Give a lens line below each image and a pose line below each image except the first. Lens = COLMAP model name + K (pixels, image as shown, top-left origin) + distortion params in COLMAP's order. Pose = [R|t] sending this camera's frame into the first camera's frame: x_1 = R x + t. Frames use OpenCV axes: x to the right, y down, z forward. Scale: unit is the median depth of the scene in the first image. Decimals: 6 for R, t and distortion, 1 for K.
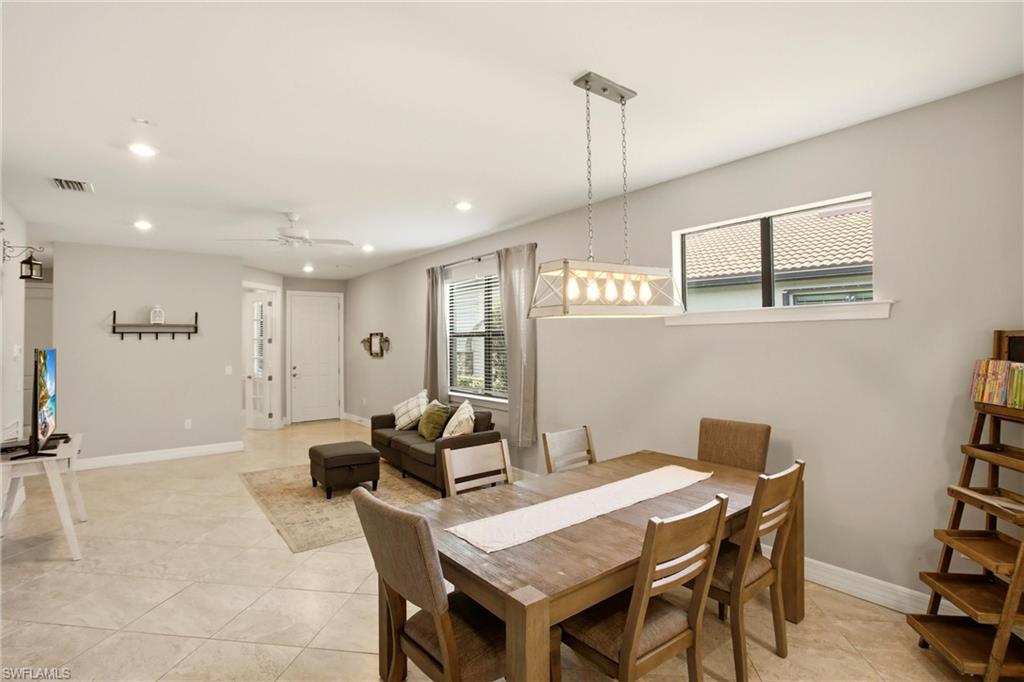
lens RADIAL K [[475.0, 0, 512.2], [0, 475.0, 346.0], [0, 0, 1]] dist [-0.054426, 0.022999]
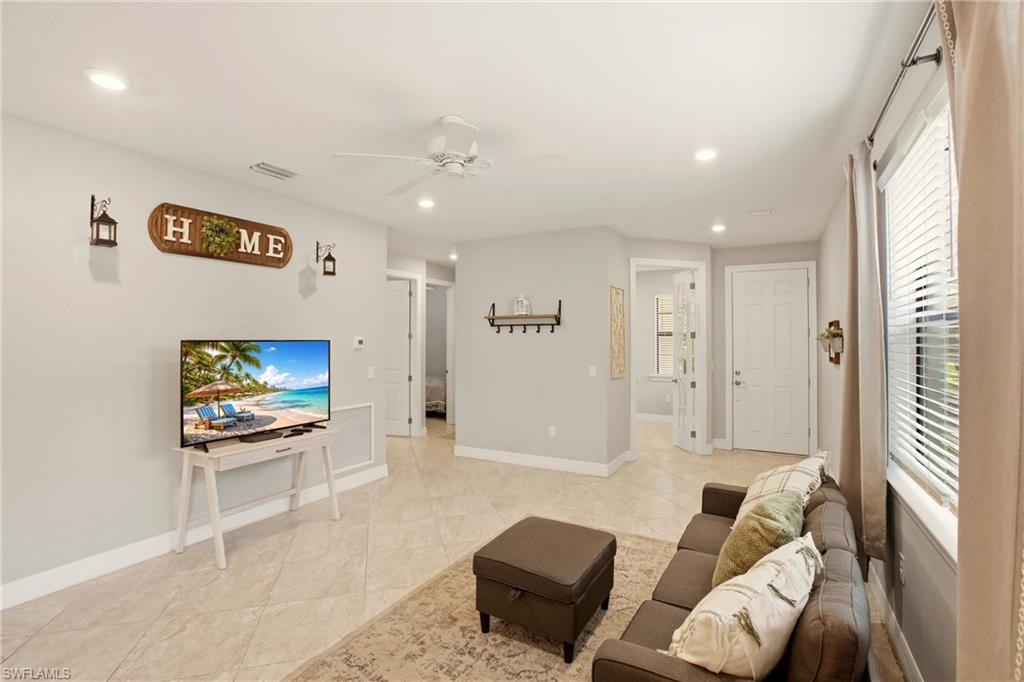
lens RADIAL K [[475.0, 0, 512.2], [0, 475.0, 346.0], [0, 0, 1]] dist [-0.054426, 0.022999]
pose [[0.410894, 0.028946, -0.911224, 0.073699], [-0.017658, 0.999561, 0.023790, -0.009506], [0.911512, 0.006316, 0.411225, 0.610441]]
